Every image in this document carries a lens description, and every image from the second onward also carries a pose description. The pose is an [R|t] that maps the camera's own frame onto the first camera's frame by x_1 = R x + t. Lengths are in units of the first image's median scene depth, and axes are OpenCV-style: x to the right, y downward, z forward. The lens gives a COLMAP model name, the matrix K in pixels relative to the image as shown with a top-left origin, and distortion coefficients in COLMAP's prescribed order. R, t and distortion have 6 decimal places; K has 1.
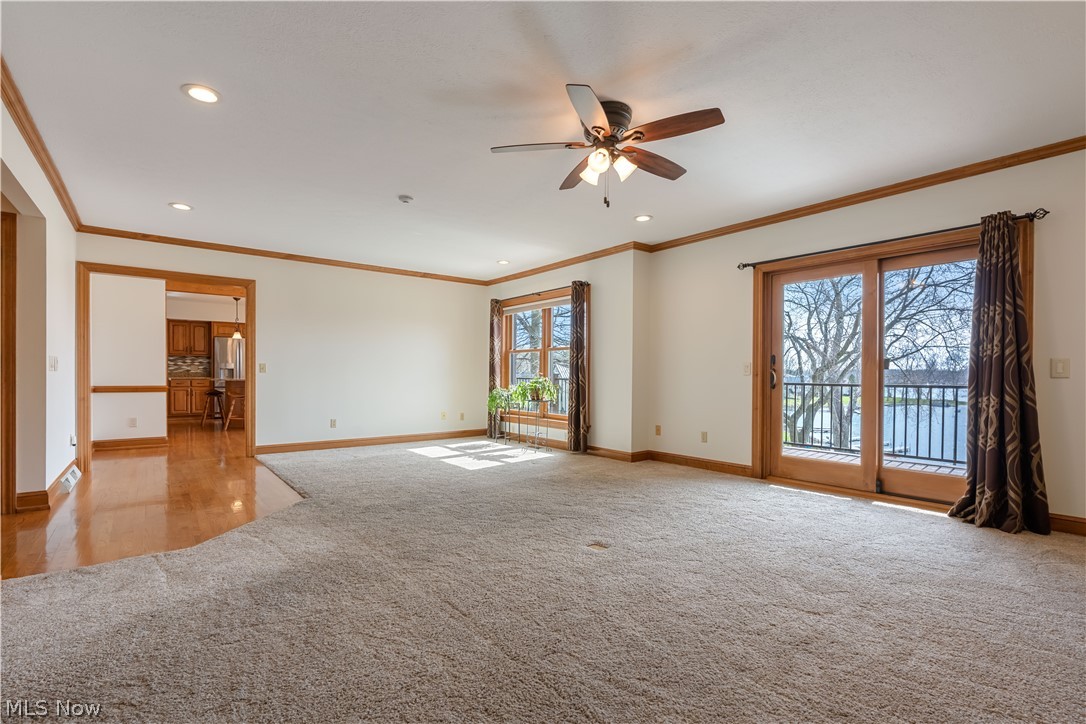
lens RADIAL K [[495.3, 0, 544.8], [0, 495.3, 367.7], [0, 0, 1]] dist [-0.001994, -0.000383]
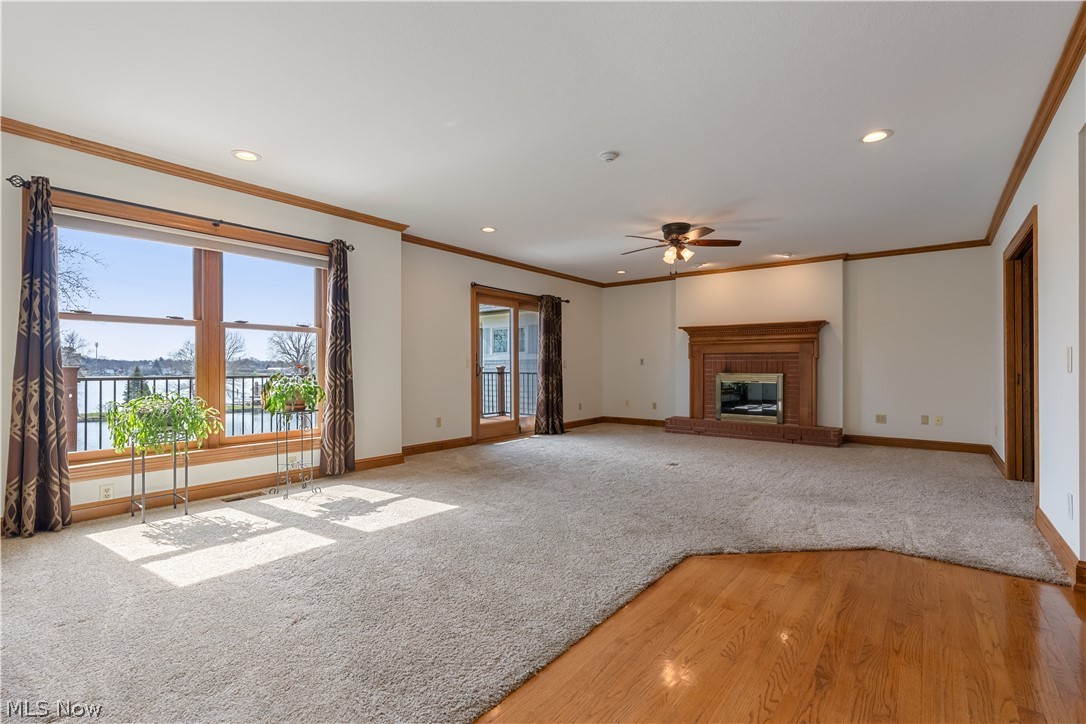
lens RADIAL K [[495.3, 0, 544.8], [0, 495.3, 367.7], [0, 0, 1]] dist [-0.001994, -0.000383]
pose [[-0.231445, -0.006495, 0.972826, -1.061074], [-0.011795, 0.999923, 0.003870, 0.009771], [-0.972777, -0.010579, -0.231503, 1.297062]]
